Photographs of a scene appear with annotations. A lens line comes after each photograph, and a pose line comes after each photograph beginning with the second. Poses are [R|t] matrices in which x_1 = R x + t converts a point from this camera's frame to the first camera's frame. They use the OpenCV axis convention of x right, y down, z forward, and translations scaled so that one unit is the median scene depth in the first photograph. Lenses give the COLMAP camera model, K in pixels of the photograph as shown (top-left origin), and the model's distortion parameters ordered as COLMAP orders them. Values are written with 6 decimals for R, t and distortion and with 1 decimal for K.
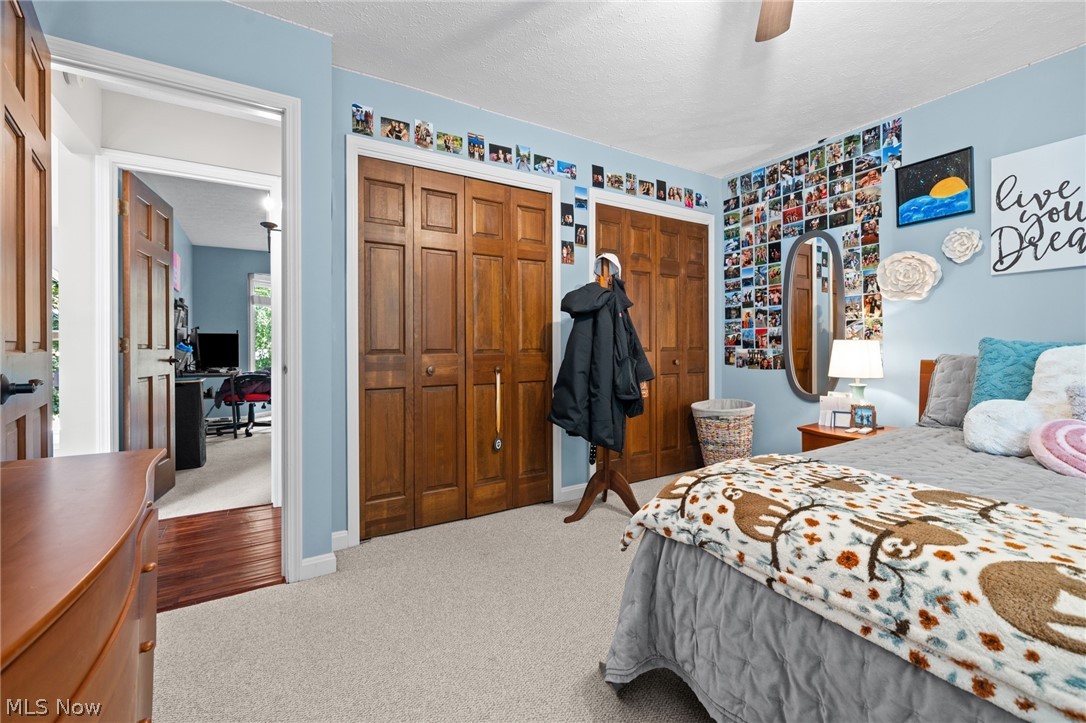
lens RADIAL K [[472.9, 0, 557.1], [0, 472.9, 347.4], [0, 0, 1]] dist [0.000313, -0.000186]
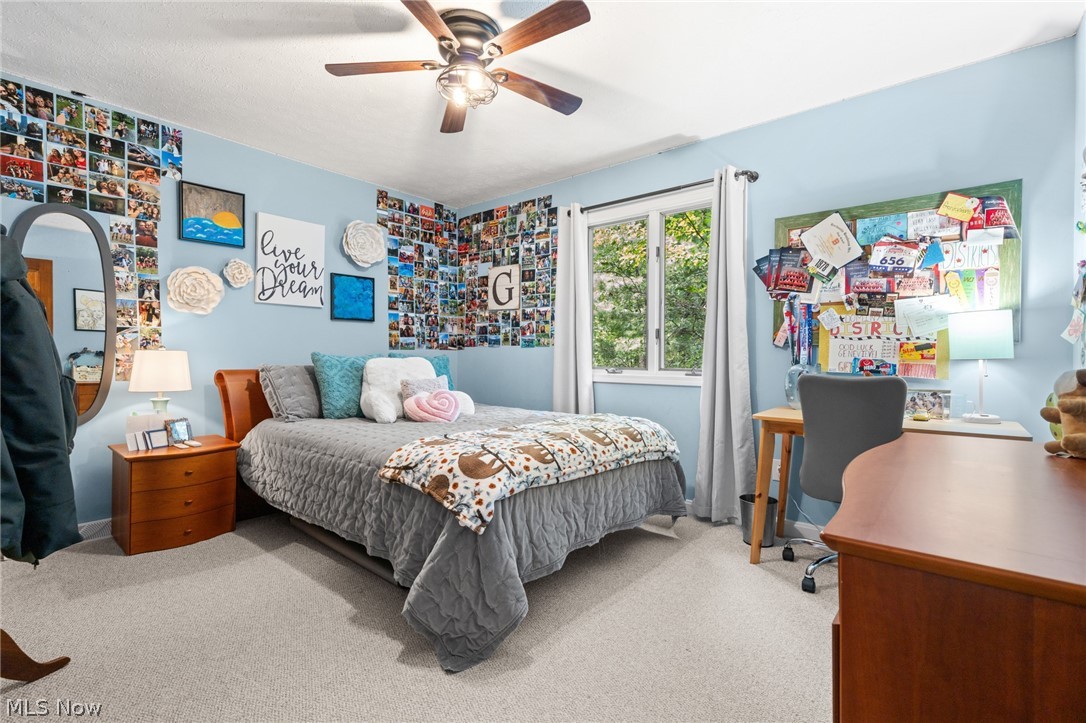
lens RADIAL K [[490.5, 0, 539.5], [0, 490.5, 361.3], [0, 0, 1]] dist [0.000173, 0.000238]
pose [[-0.310975, -0.004721, 0.950406, -0.490018], [-0.002158, 0.999989, 0.004261, -0.000168], [-0.950416, -0.000726, -0.310981, 0.577073]]
